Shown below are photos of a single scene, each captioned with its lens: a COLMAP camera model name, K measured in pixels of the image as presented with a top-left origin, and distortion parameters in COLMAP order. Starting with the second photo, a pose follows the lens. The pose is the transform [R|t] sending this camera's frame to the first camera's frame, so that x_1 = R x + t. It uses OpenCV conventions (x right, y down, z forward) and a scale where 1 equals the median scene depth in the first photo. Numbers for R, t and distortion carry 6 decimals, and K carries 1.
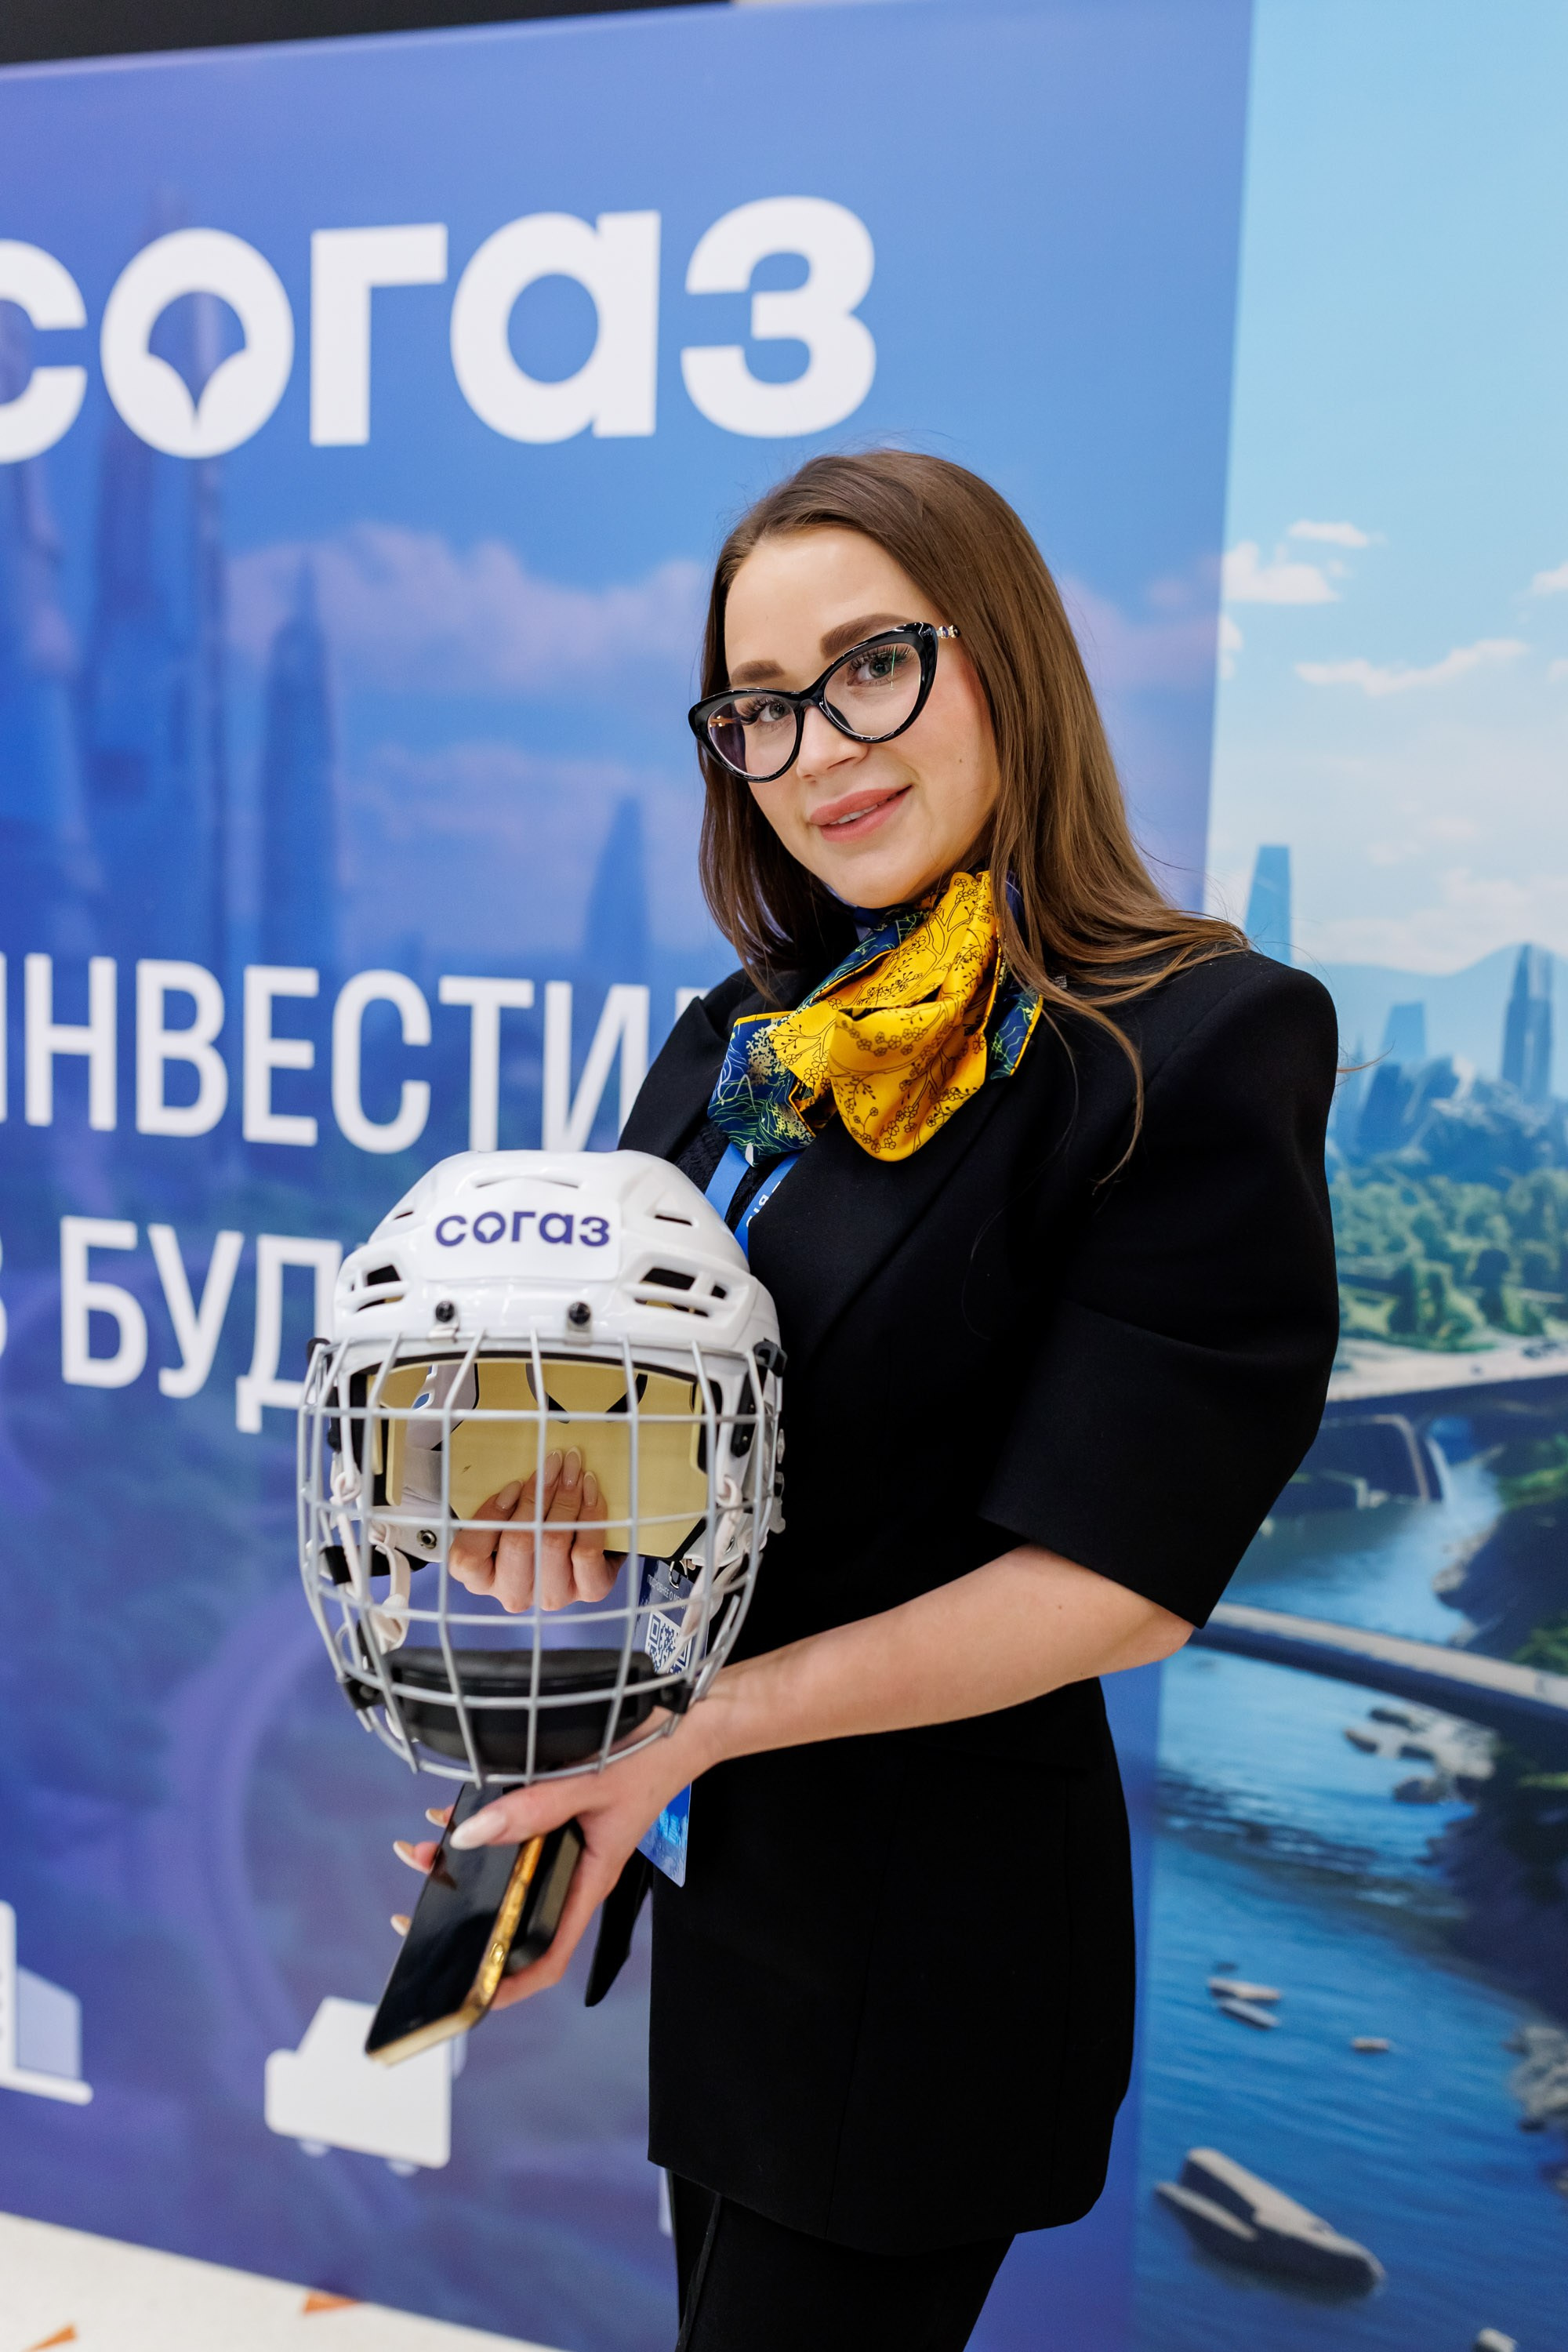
lens RADIAL K [[2291.9, 0, 787.3], [0, 2291.9, 1176.3], [0, 0, 1]] dist [0.011414, 0.000000]
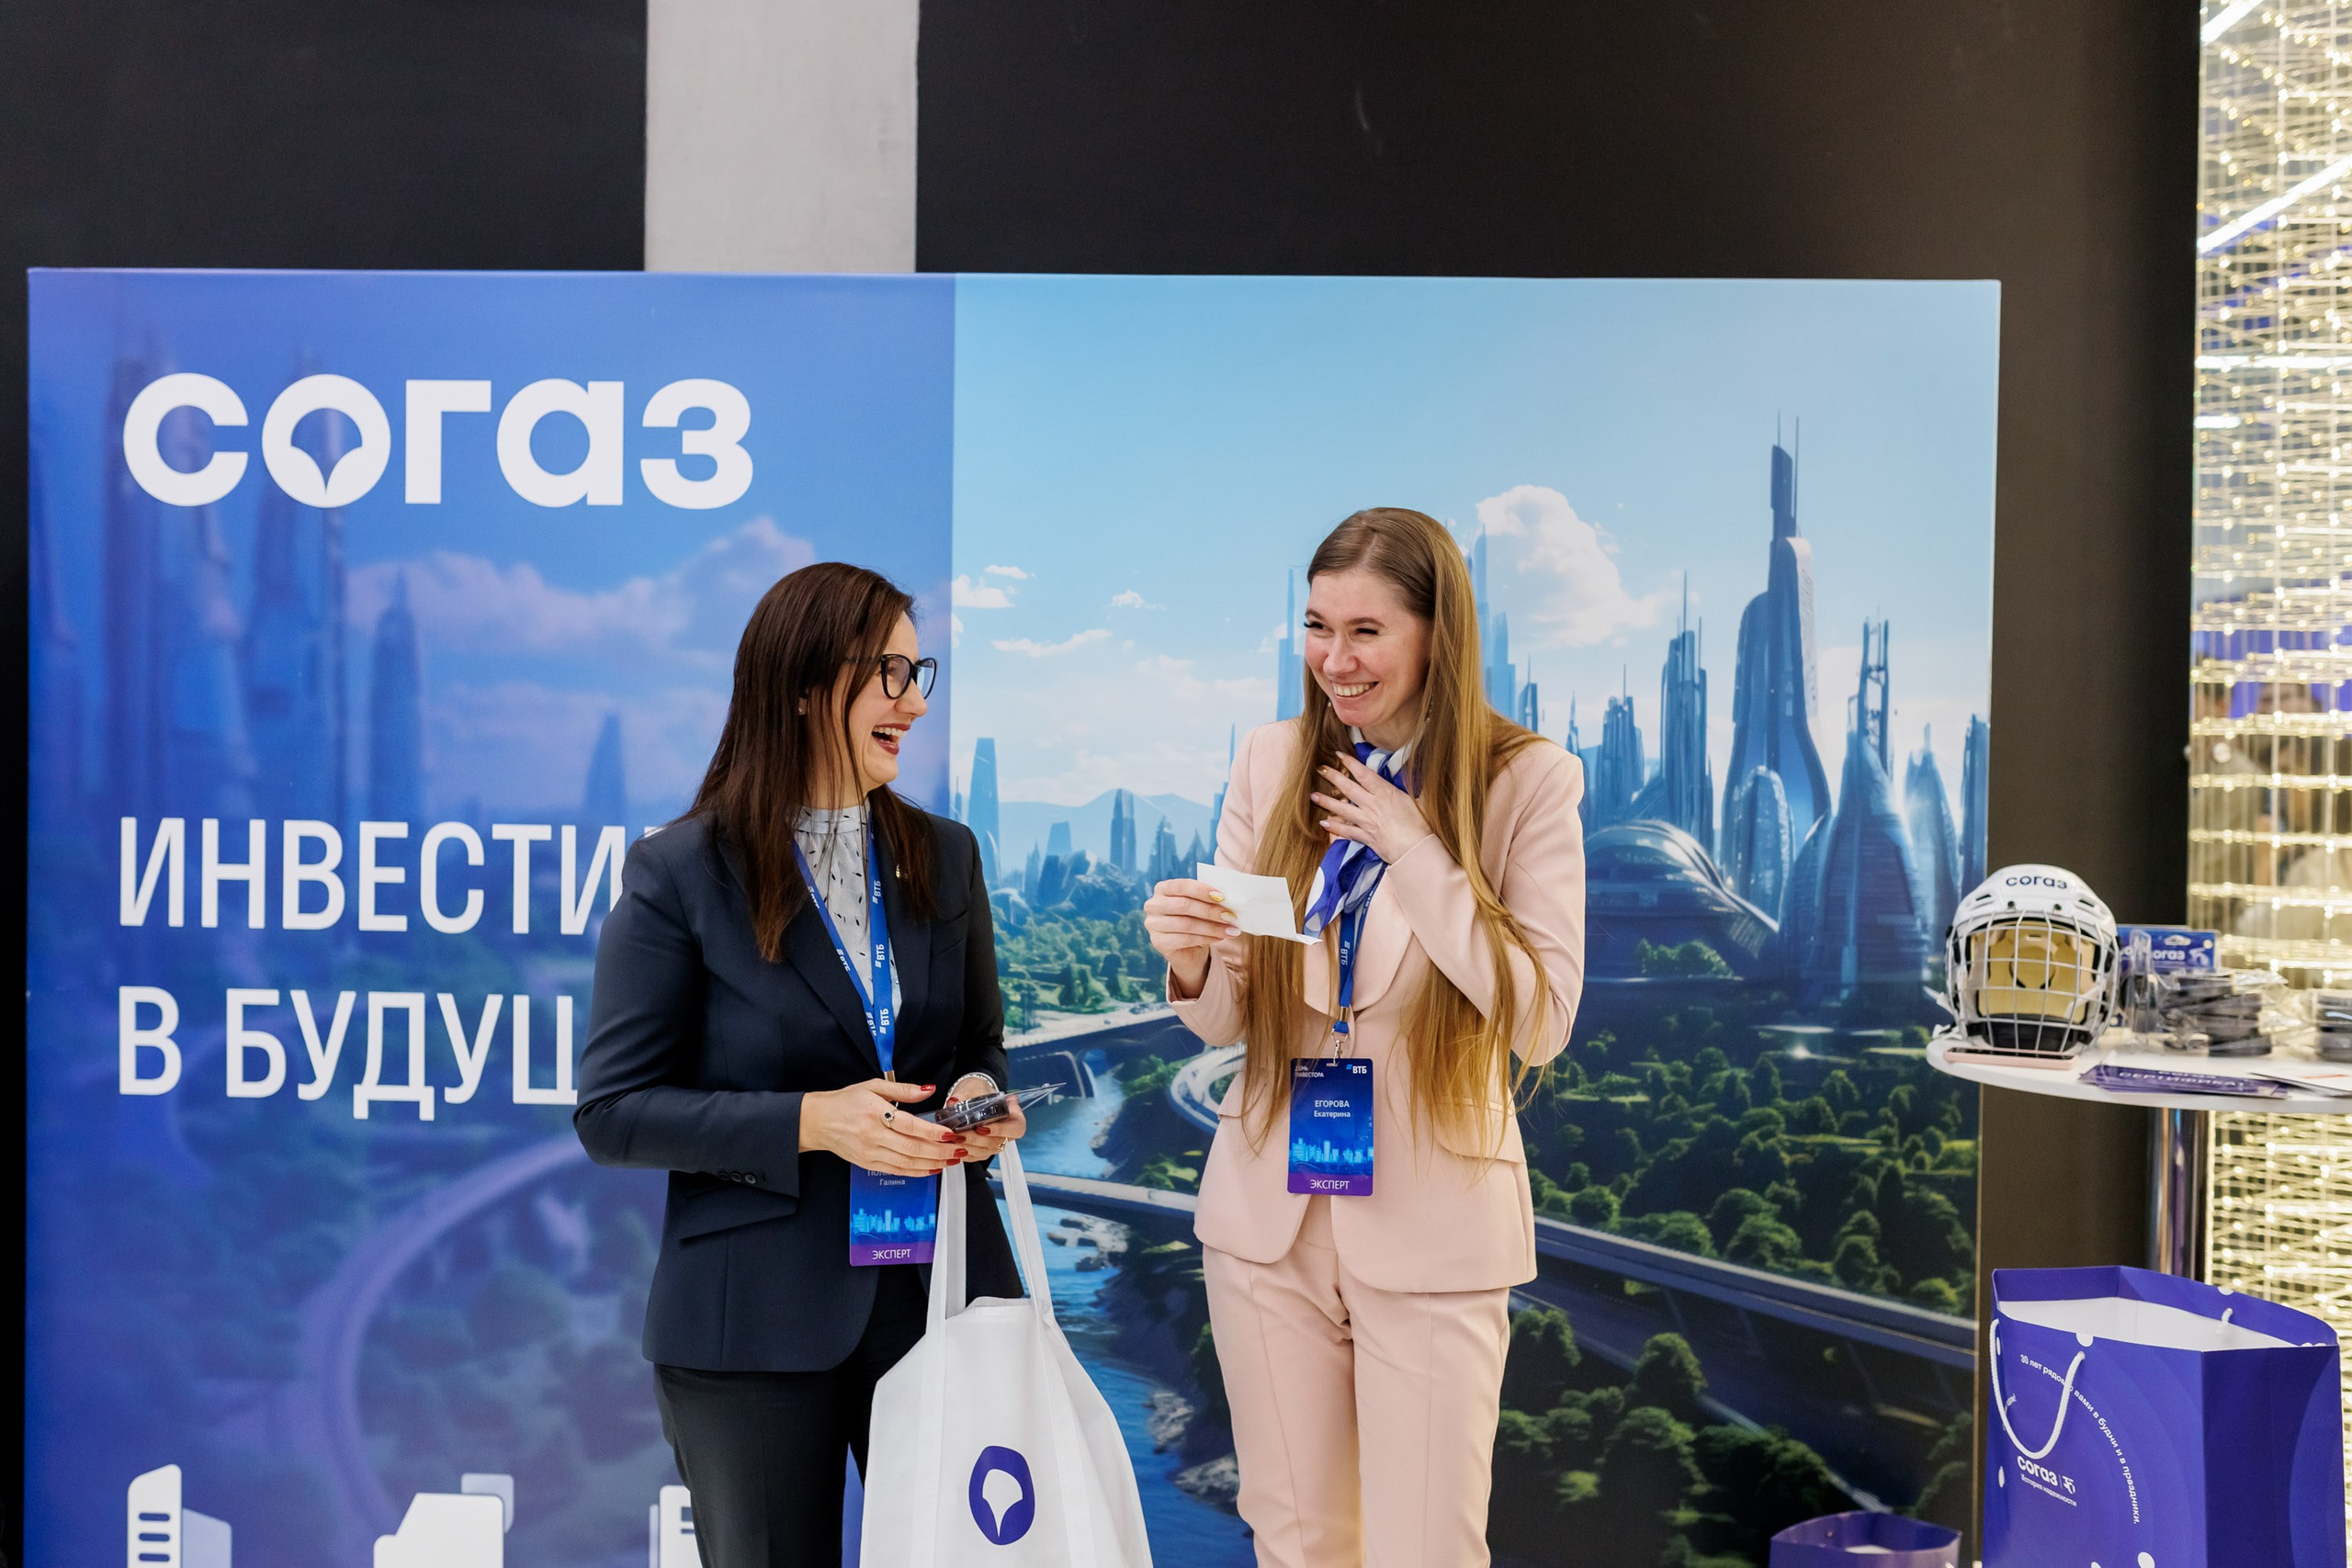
lens RADIAL K [[2291.7, 0, 1185.7], [0, 2291.7, 781.5], [0, 0, 1]] dist [0.011414, 0.000000]
pose [[0.972931, -0.025604, 0.229674, -0.046282], [0.047555, 0.994756, -0.090551, 0.055141], [-0.226151, 0.099022, 0.969046, -0.708280]]
